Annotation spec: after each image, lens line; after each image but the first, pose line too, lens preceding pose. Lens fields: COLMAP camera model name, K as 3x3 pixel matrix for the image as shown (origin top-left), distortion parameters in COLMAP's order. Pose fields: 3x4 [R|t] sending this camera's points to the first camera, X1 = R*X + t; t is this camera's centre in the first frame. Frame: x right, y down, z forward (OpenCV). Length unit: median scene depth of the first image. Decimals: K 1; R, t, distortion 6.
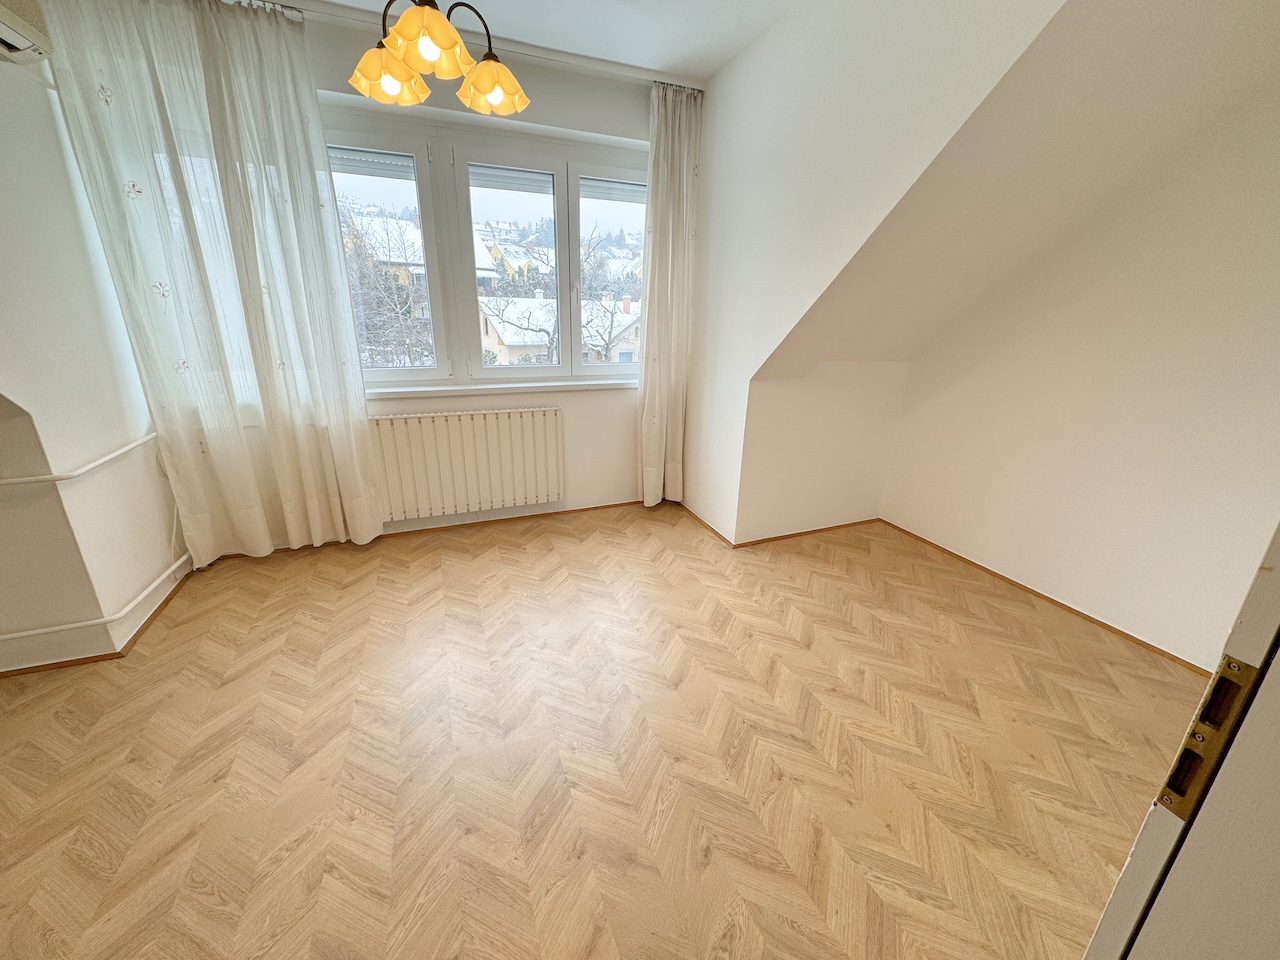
lens RADIAL K [[507.4, 0, 644.1], [0, 507.4, 477.4], [0, 0, 1]] dist [-0.000602, 0.000197]
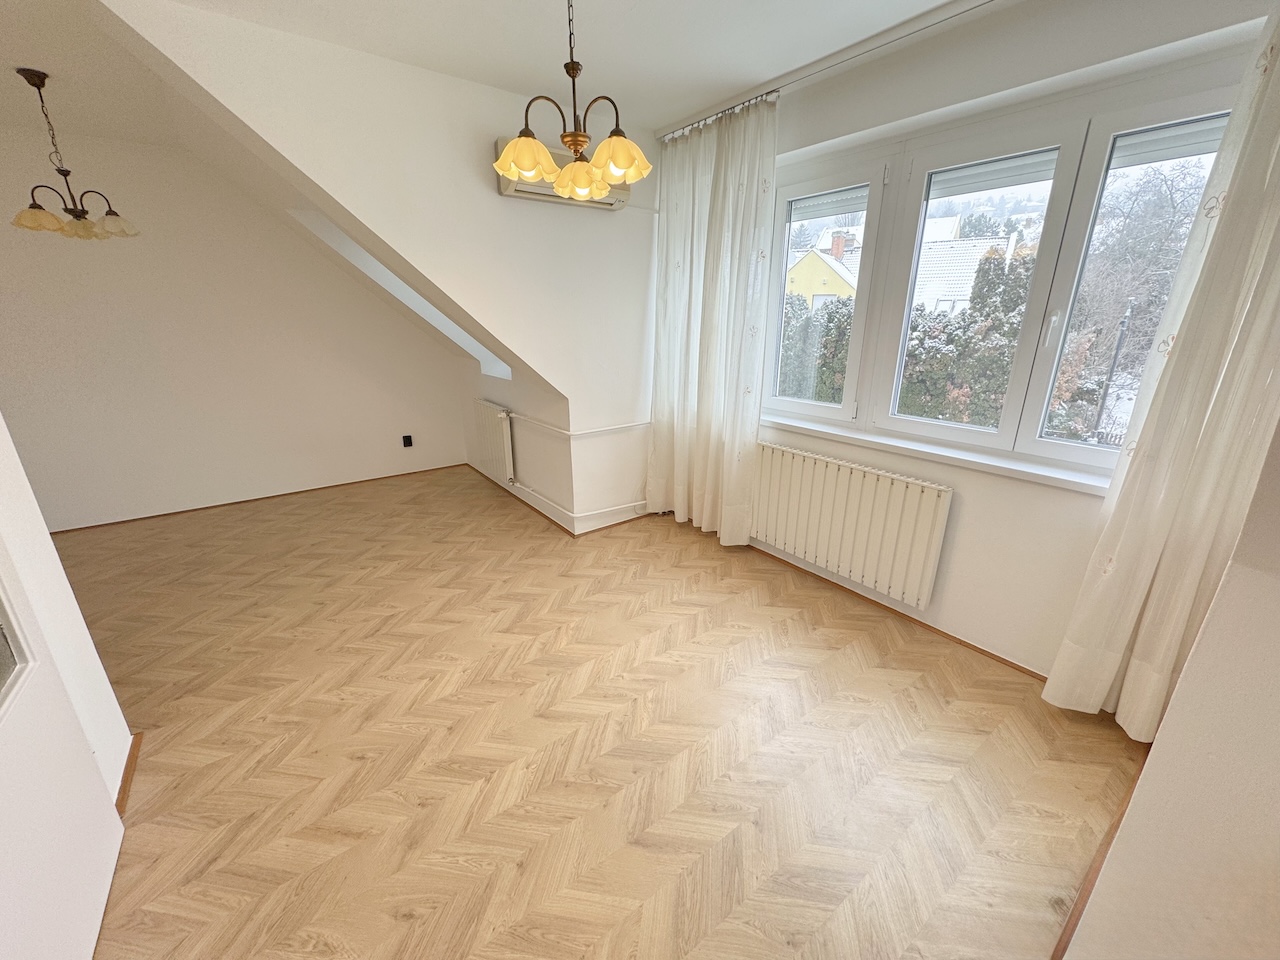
lens RADIAL K [[507.4, 0, 638.6], [0, 507.4, 478.8], [0, 0, 1]] dist [-0.000602, 0.000197]
pose [[0.248022, 0.283127, -0.926458, 0.555372], [-0.296933, 0.932526, 0.205489, -0.246368], [0.922126, 0.224130, 0.315357, 0.548910]]
